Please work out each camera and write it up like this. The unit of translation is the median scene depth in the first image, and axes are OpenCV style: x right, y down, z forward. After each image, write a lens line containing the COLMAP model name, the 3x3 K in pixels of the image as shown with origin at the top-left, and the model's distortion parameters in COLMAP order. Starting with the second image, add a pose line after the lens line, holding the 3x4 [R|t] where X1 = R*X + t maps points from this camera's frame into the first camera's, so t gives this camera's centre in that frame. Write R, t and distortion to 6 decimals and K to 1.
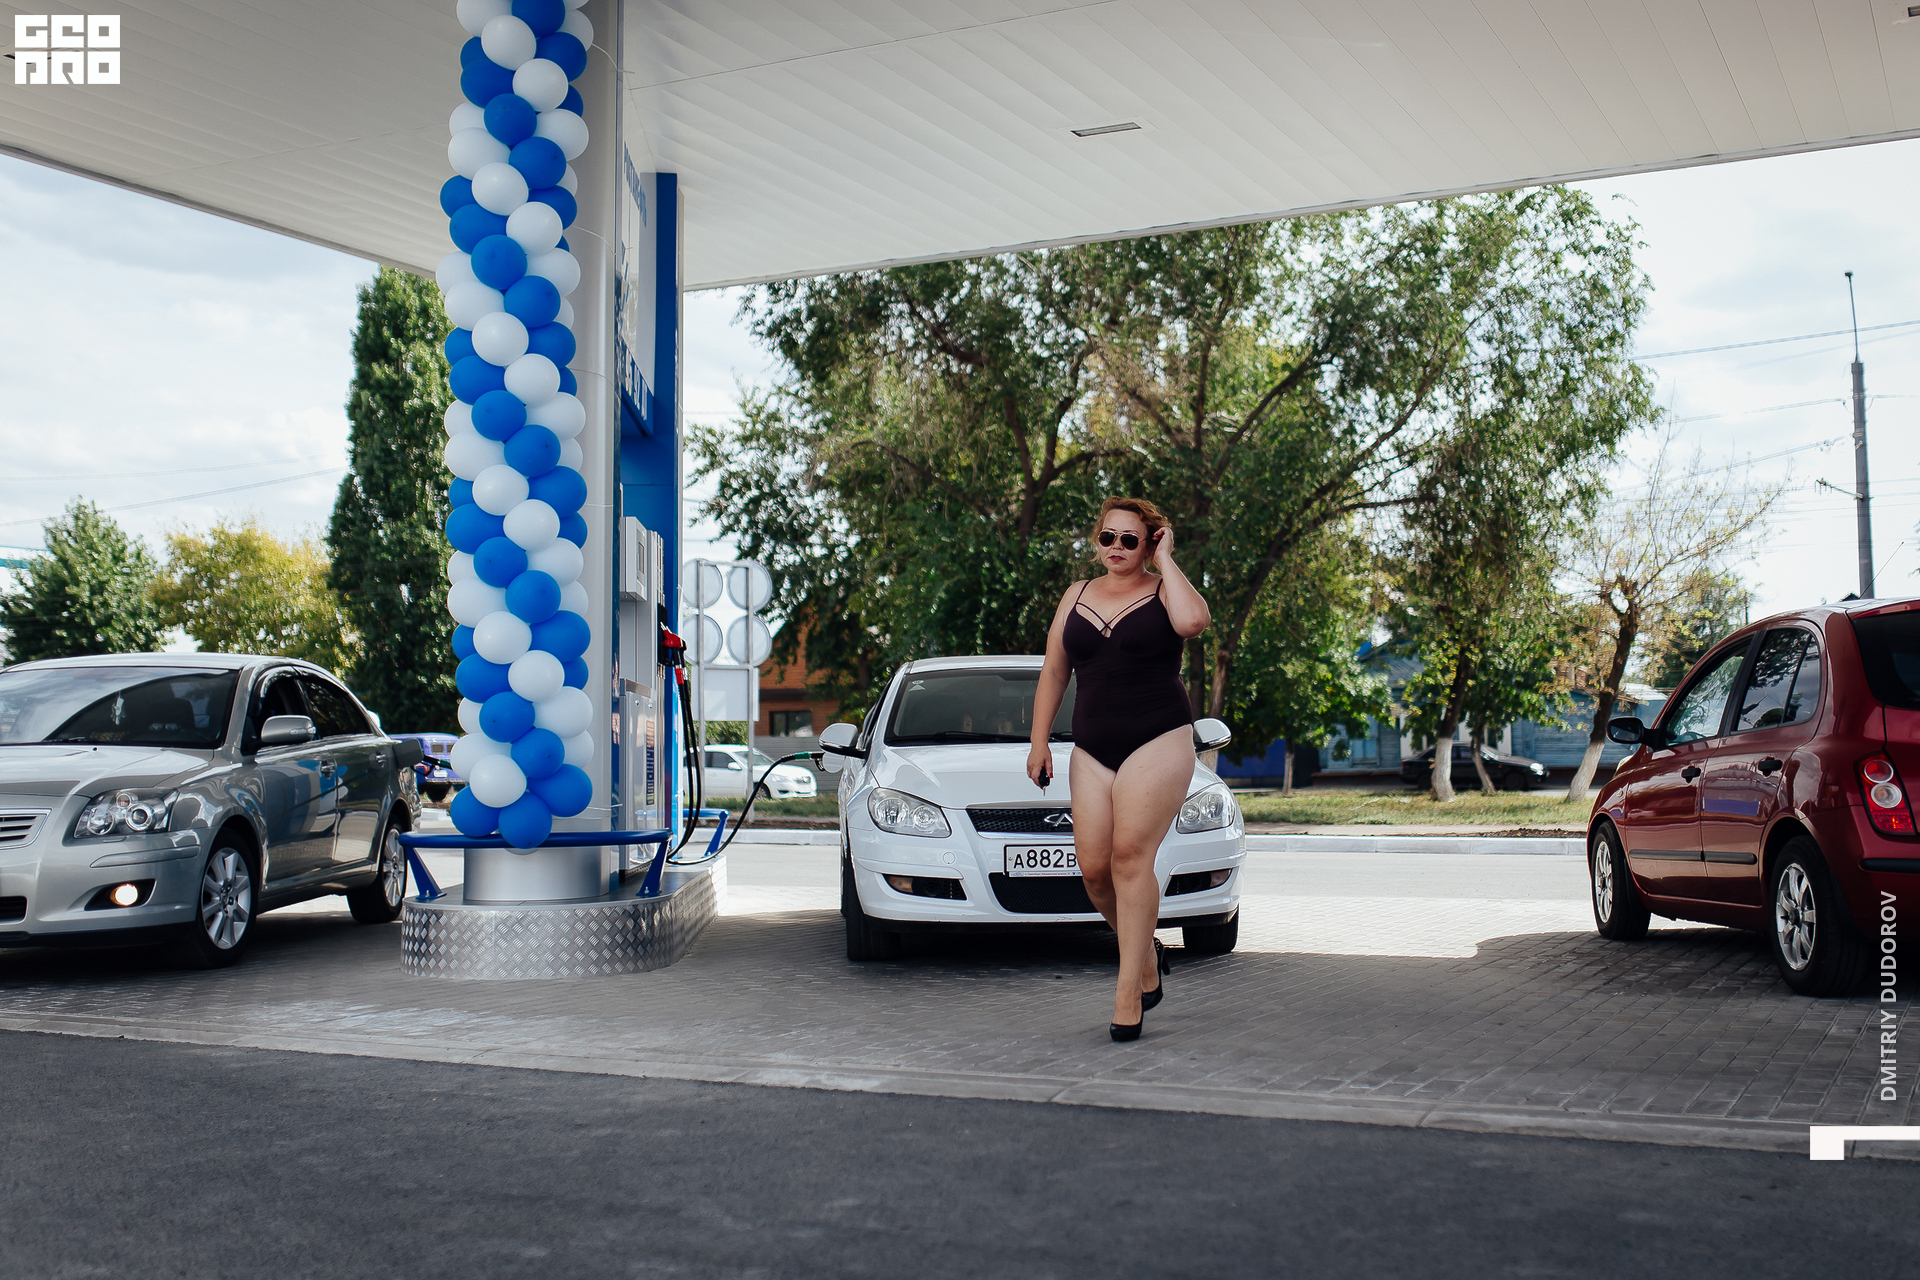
lens RADIAL K [[2051.1, 0, 1076.3], [0, 2051.1, 635.0], [0, 0, 1]] dist [0.002339, -0.002222]
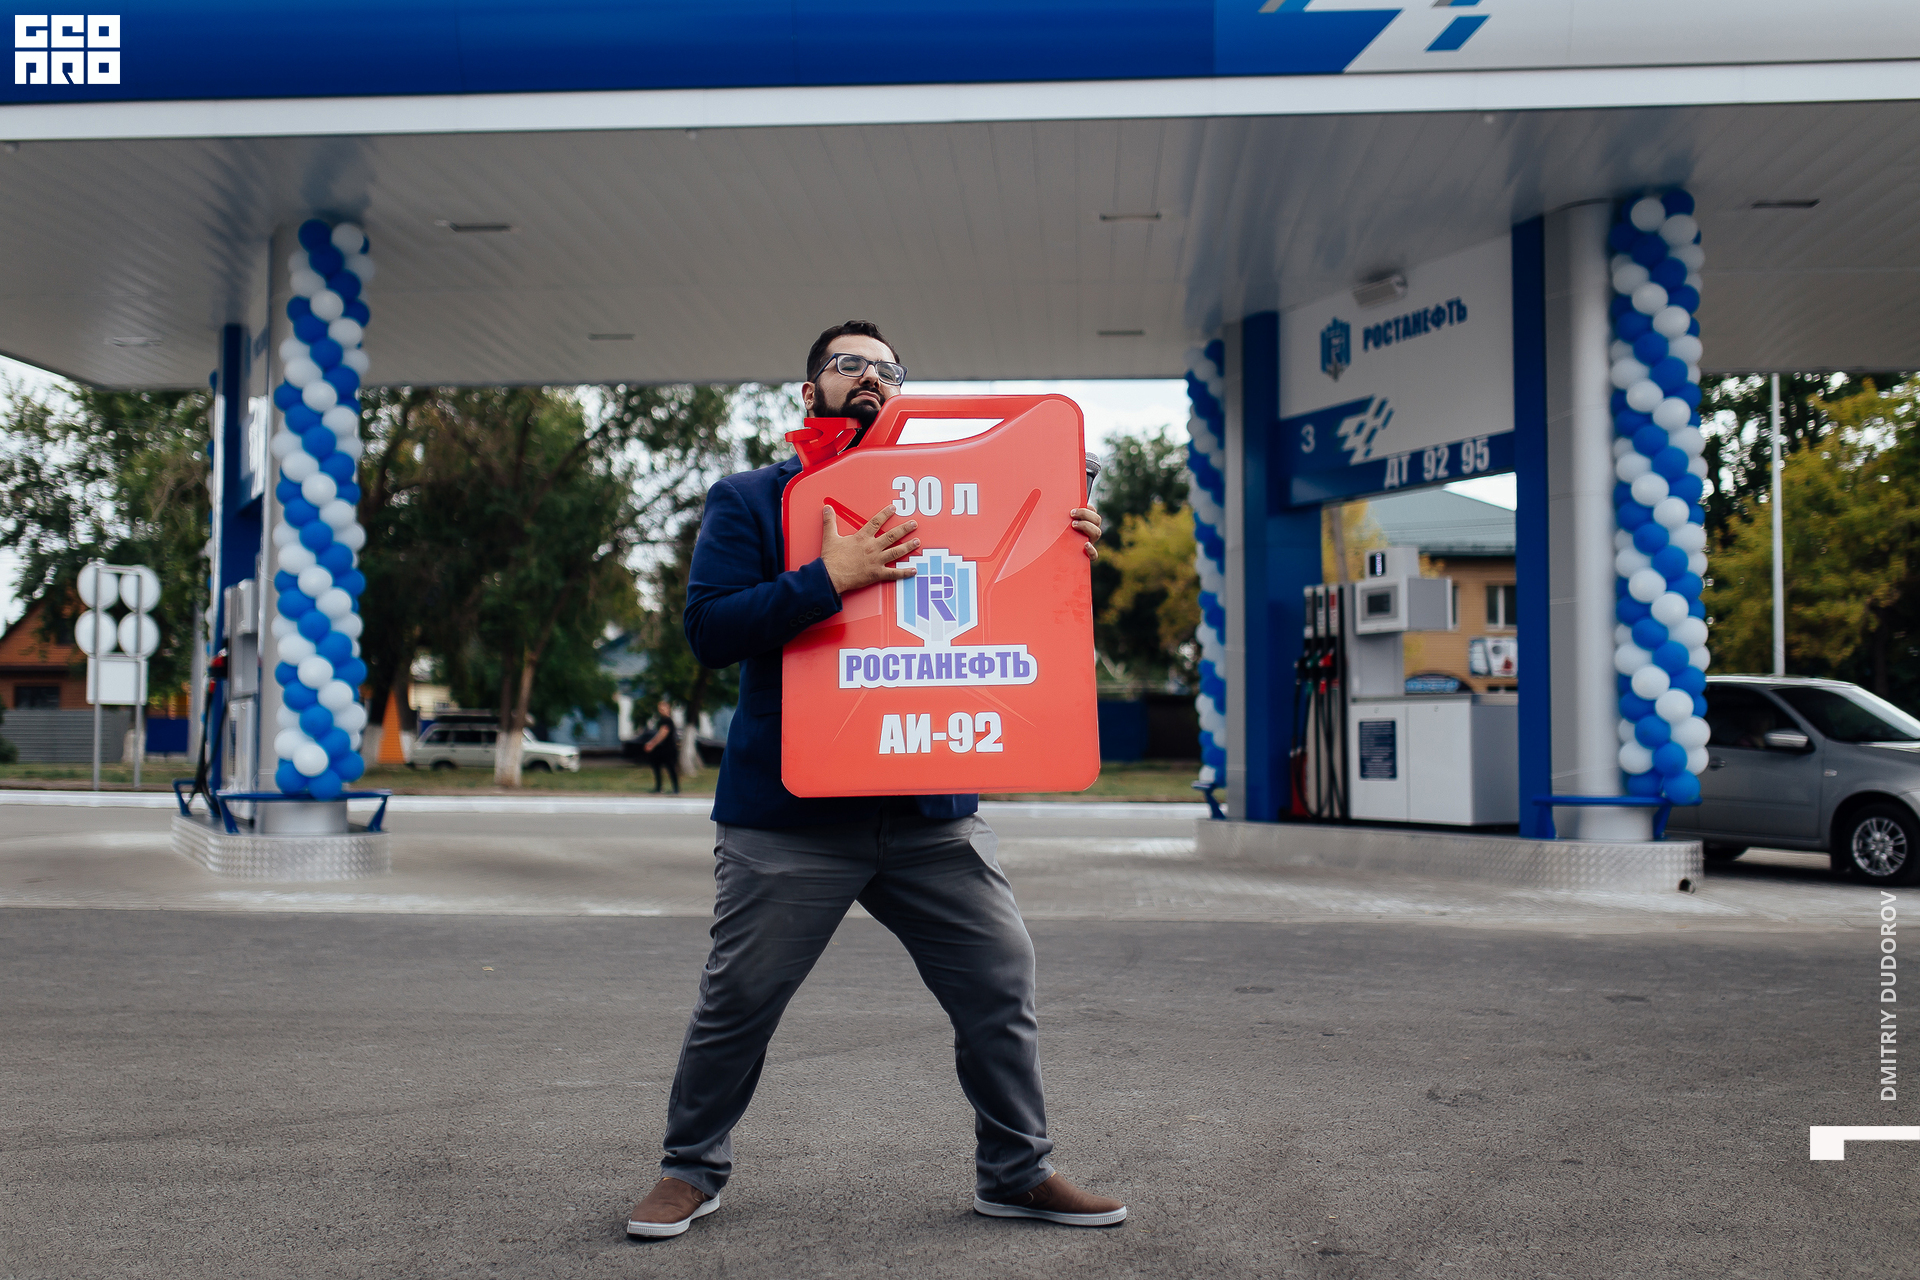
lens RADIAL K [[1871.9, 0, 955.3], [0, 1871.9, 630.0], [0, 0, 1]] dist [-0.002098, 0.008846]
pose [[0.935033, 0.033390, 0.352986, -0.044433], [-0.034649, 0.999396, -0.002754, -0.006181], [-0.352864, -0.009655, 0.935625, -0.077050]]
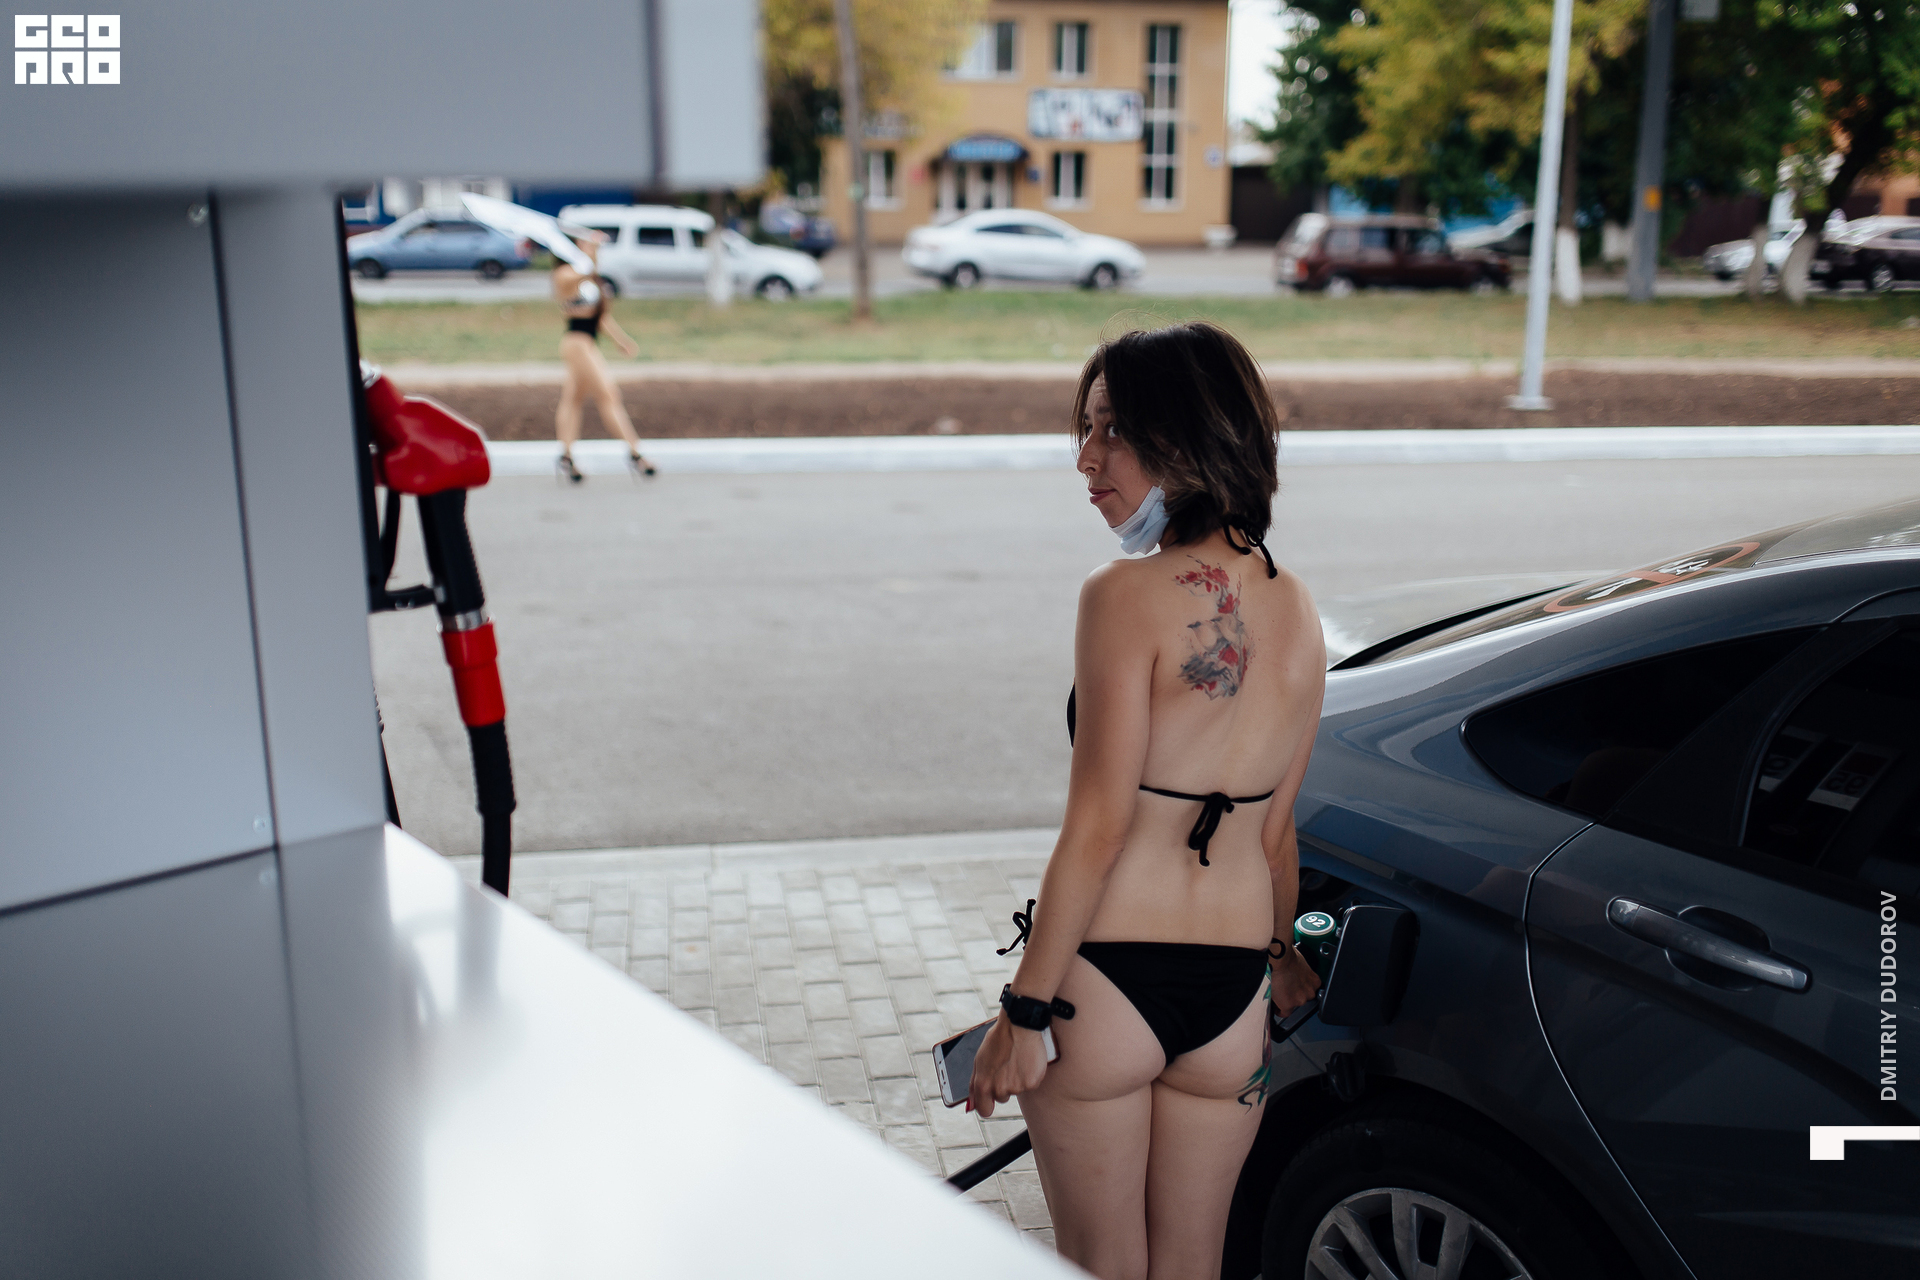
lens RADIAL K [[1810.5, 0, 950.1], [0, 1810.5, 641.7], [0, 0, 1]] dist [-0.003441, 0.016626]
pose [[0.833418, -0.119199, 0.539635, 0.095855], [-0.049742, 0.956319, 0.288061, -0.009835], [-0.550400, -0.266917, 0.791084, 0.111336]]
